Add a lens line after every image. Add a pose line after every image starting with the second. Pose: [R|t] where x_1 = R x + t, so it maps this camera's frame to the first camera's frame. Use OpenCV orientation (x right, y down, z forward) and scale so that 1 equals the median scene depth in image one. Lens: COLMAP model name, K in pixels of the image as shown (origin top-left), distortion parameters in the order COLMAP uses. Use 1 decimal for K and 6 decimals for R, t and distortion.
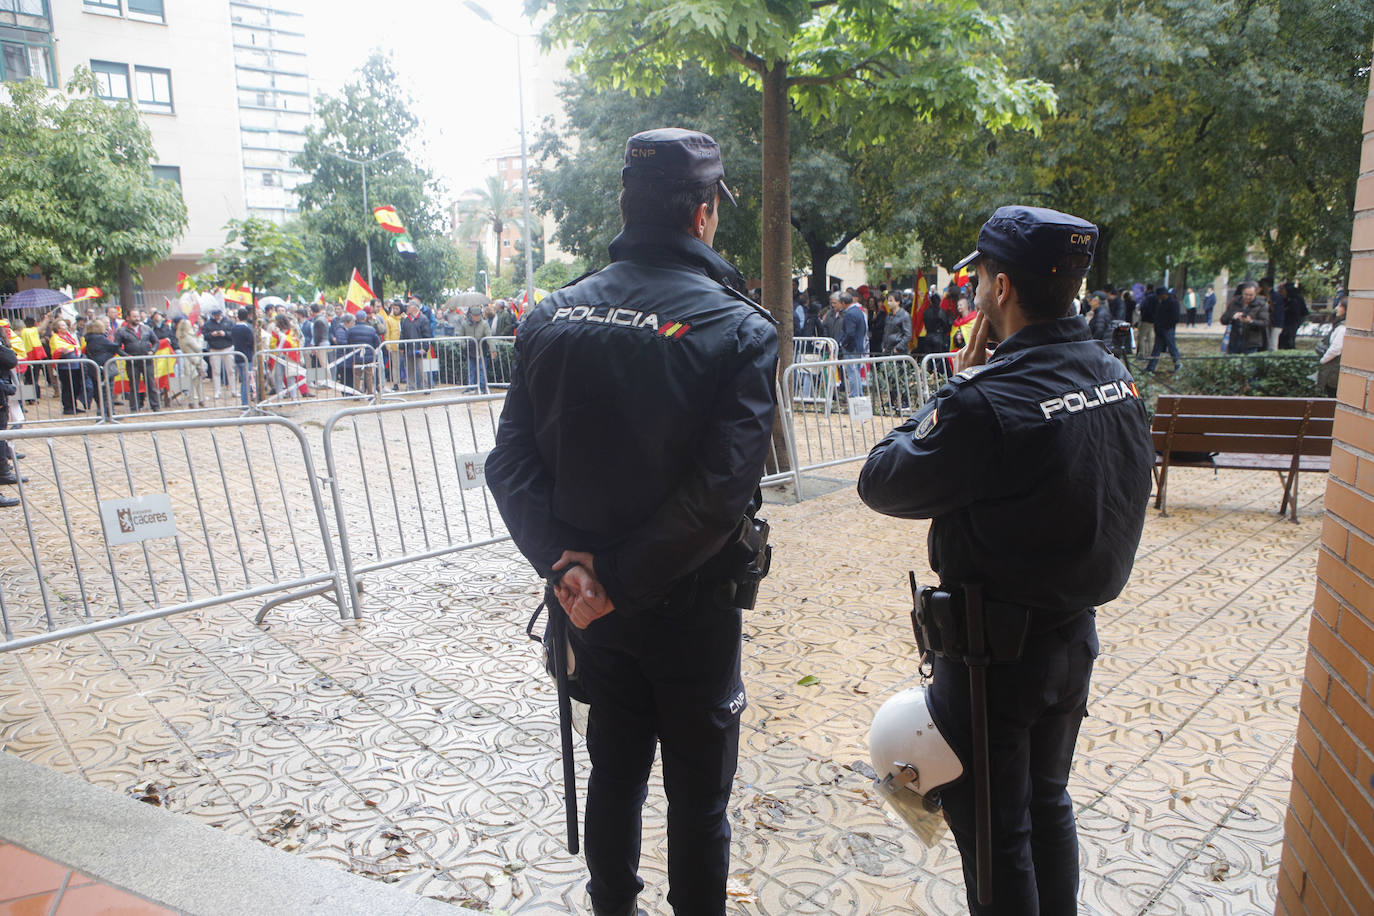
lens RADIAL K [[938.4, 0, 680.9], [0, 938.4, 461.2], [0, 0, 1]] dist [-0.090224, 0.066151]
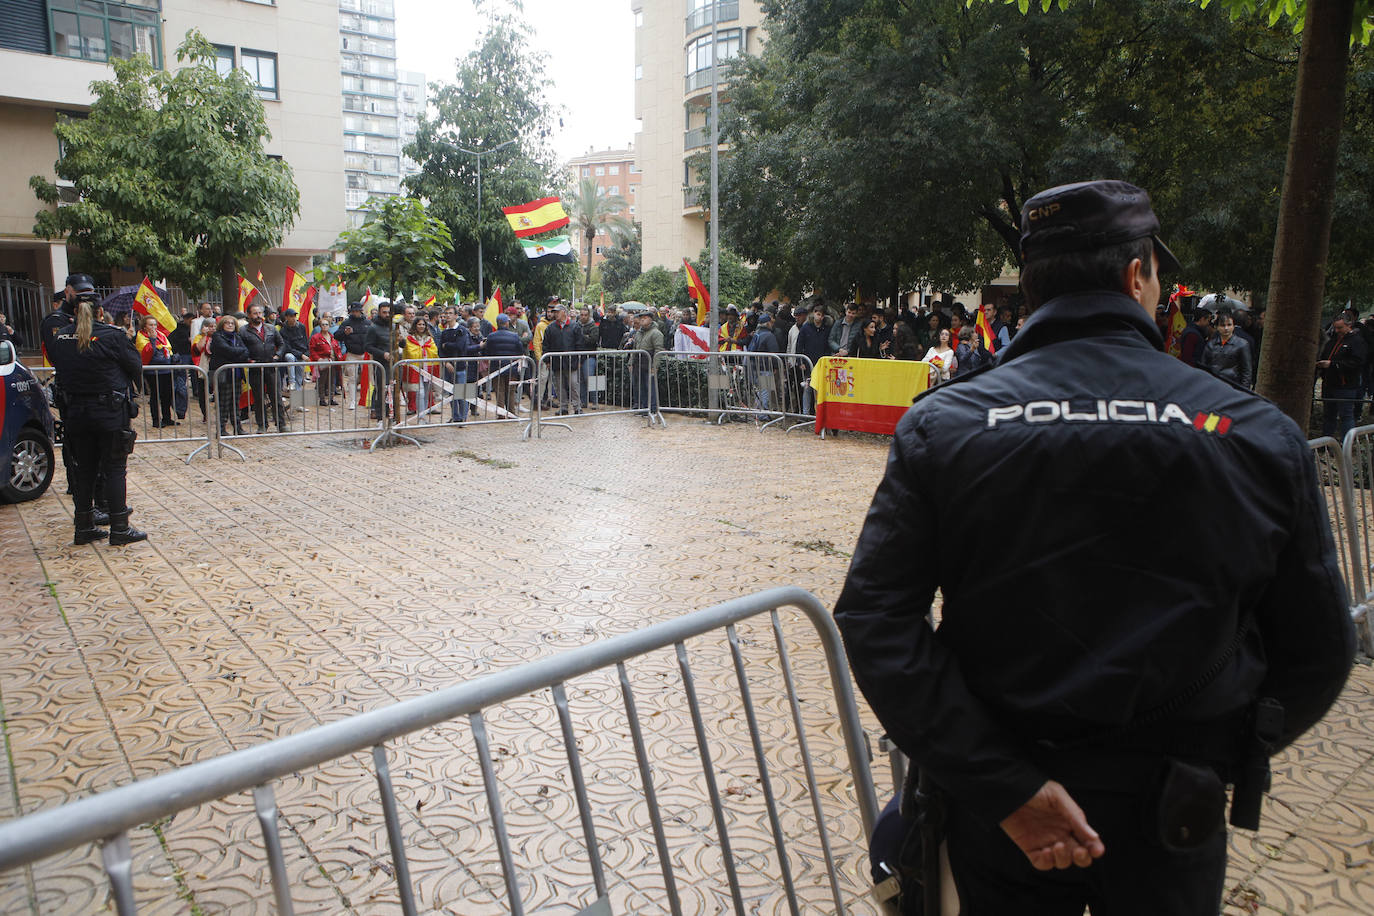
lens RADIAL K [[938.4, 0, 682.2], [0, 938.4, 461.6], [0, 0, 1]] dist [-0.090224, 0.066151]
pose [[0.997272, 0.037550, -0.063543, -0.099784], [-0.038354, 0.999198, -0.011479, -0.020077], [0.063061, 0.013885, 0.997913, 0.133005]]
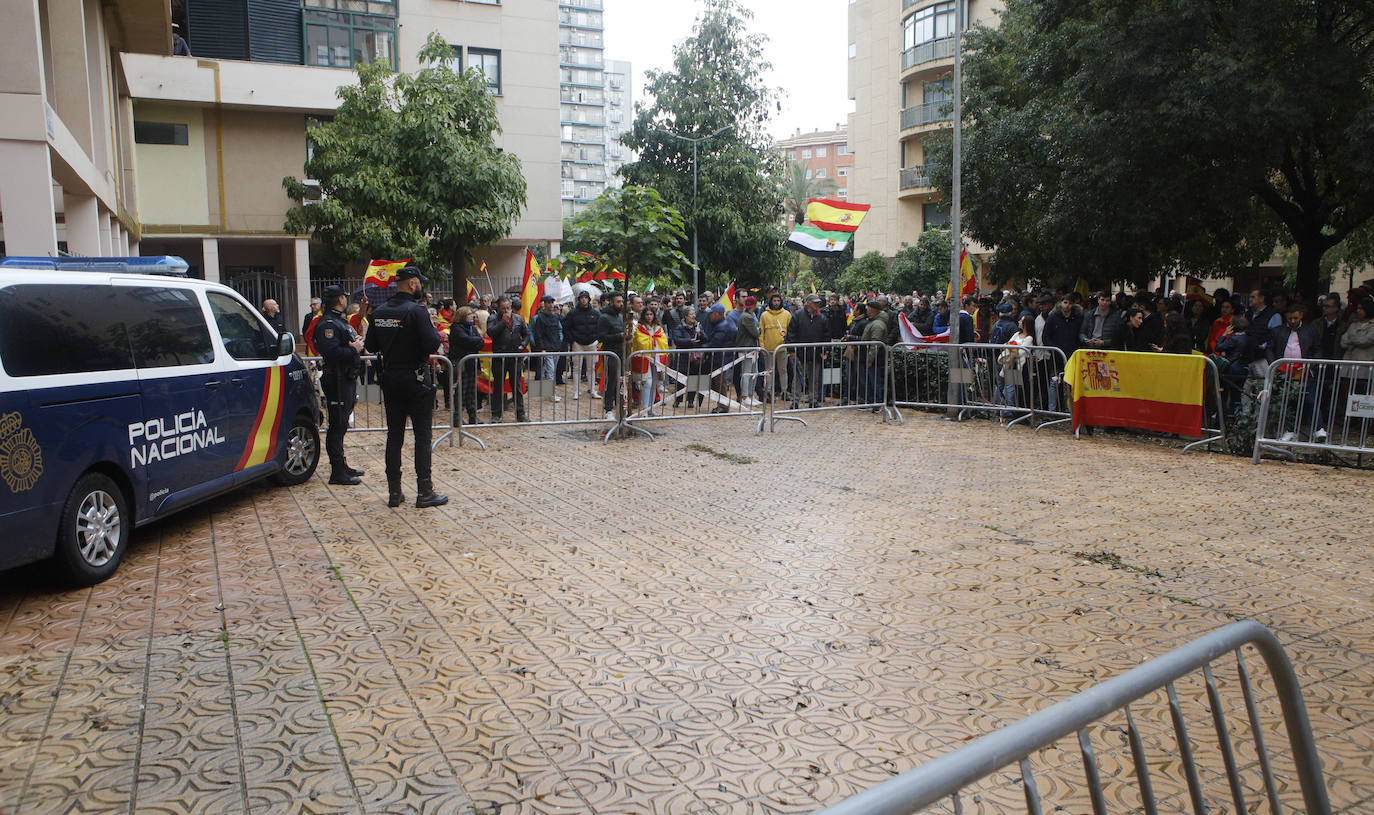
lens RADIAL K [[975.9, 0, 692.5], [0, 975.9, 426.4], [0, 0, 1]] dist [-0.094499, 0.065568]
pose [[0.964545, 0.051788, -0.258789, -0.120002], [-0.061609, 0.997650, -0.029982, -0.020919], [0.256628, 0.044863, 0.965468, 0.131193]]
